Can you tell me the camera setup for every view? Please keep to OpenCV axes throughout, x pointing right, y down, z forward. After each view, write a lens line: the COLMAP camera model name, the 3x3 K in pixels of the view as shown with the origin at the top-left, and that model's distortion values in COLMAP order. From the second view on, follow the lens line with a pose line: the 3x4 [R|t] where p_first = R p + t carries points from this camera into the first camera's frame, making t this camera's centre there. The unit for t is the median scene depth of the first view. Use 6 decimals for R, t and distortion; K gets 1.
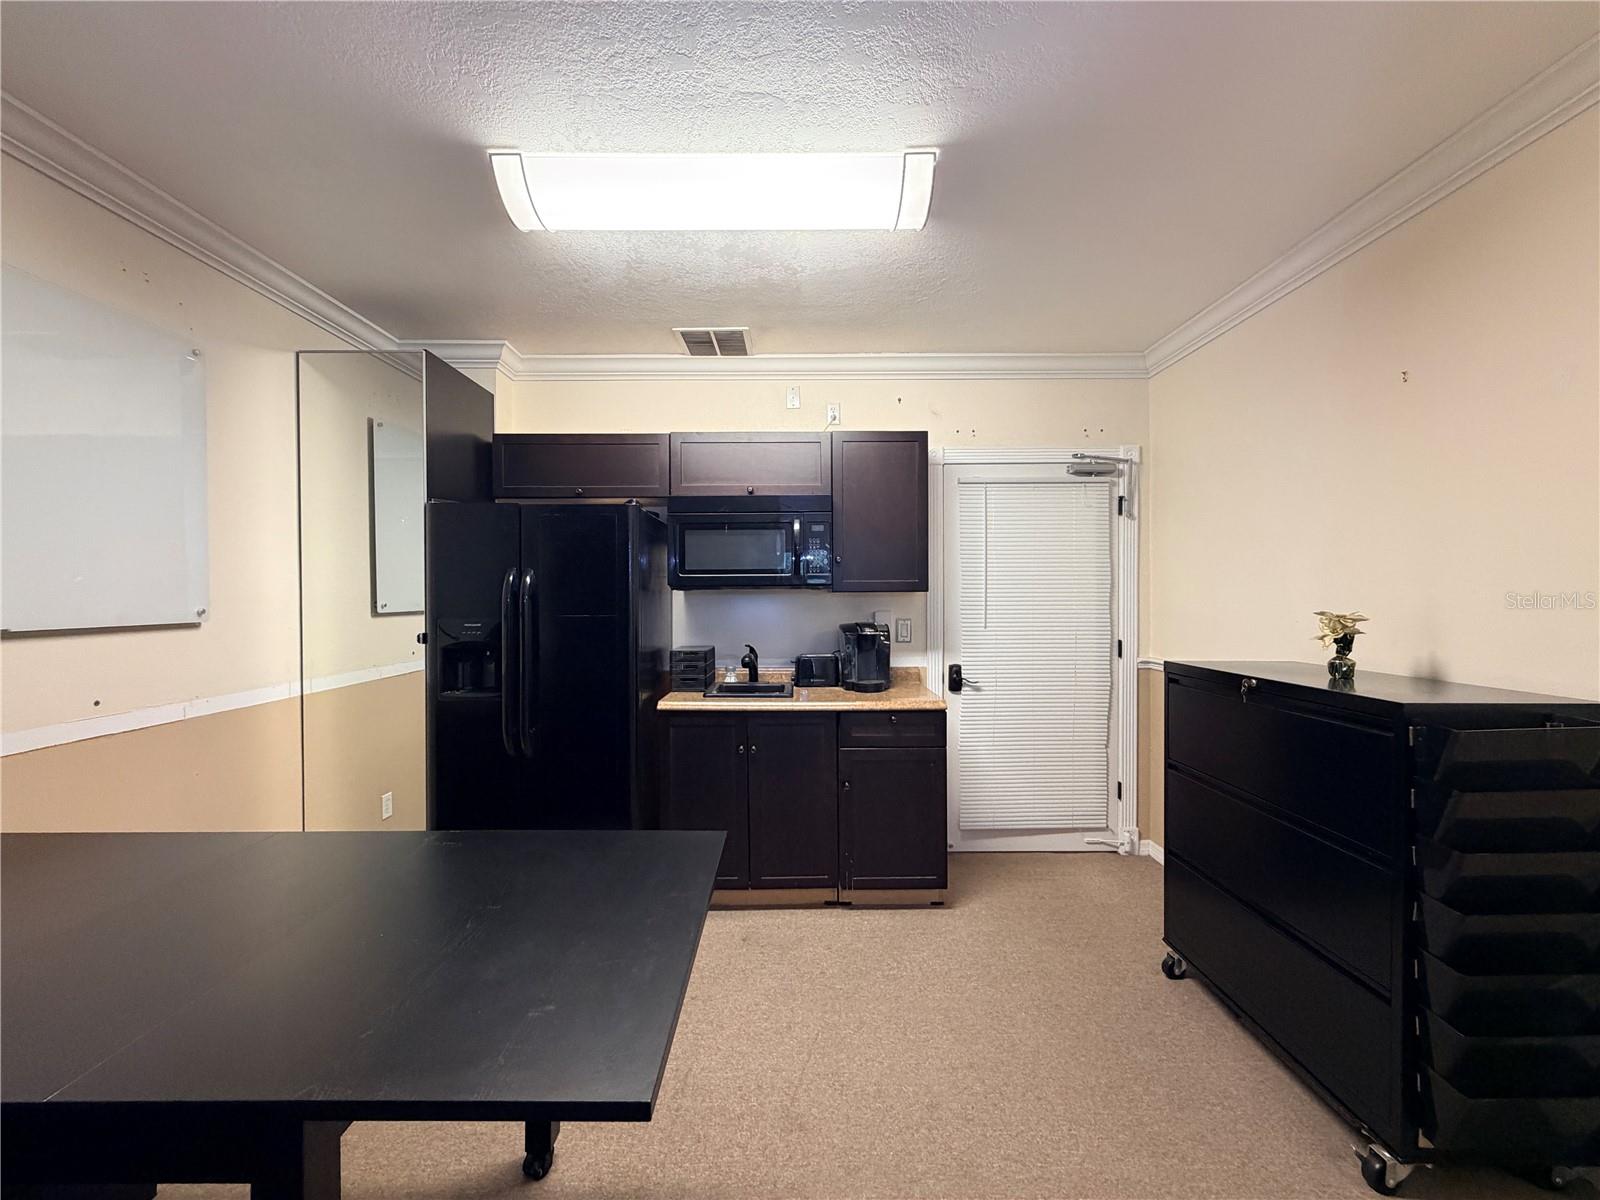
lens RADIAL K [[639.4, 0, 794.4], [0, 639.4, 600.9], [0, 0, 1]] dist [0.002868, -0.000511]
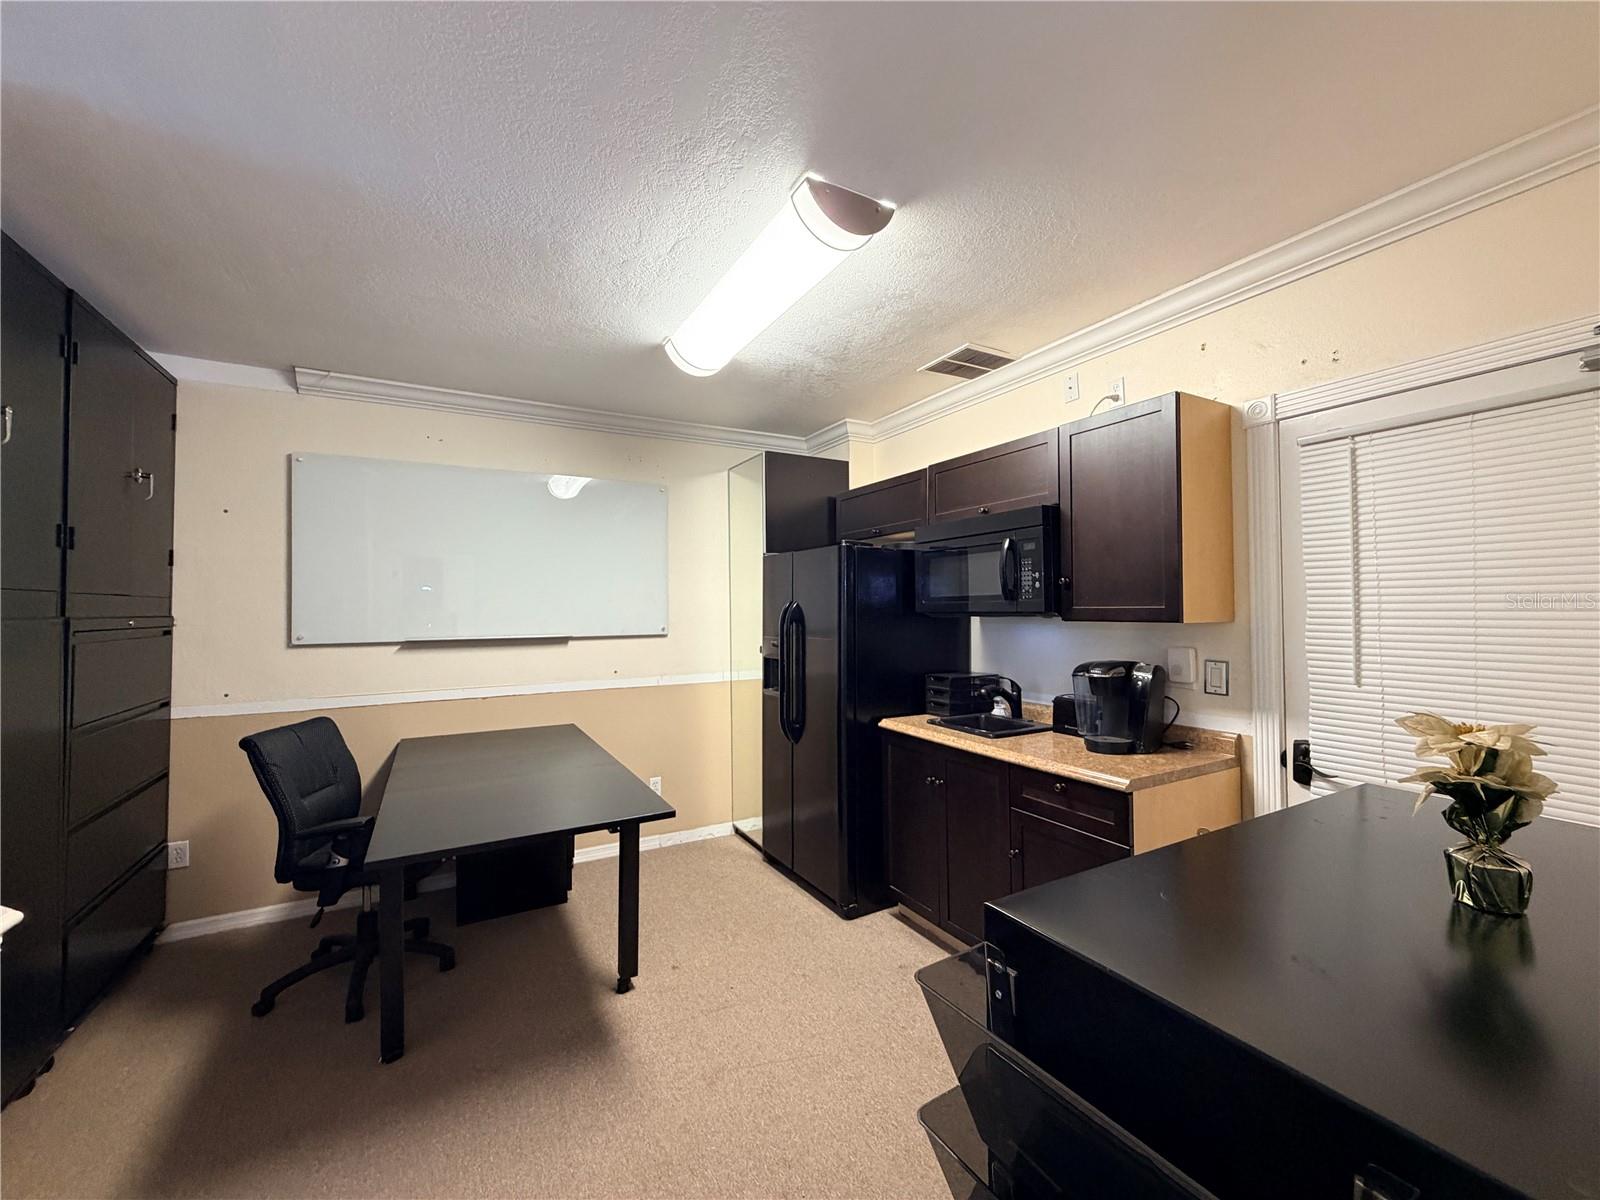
lens RADIAL K [[639.4, 0, 791.5], [0, 639.4, 598.8], [0, 0, 1]] dist [0.002868, -0.000511]
pose [[0.483040, -0.014396, -0.875480, 0.575014], [-0.004008, 0.999818, -0.018652, -0.023767], [0.875589, 0.012519, 0.482894, 0.282246]]
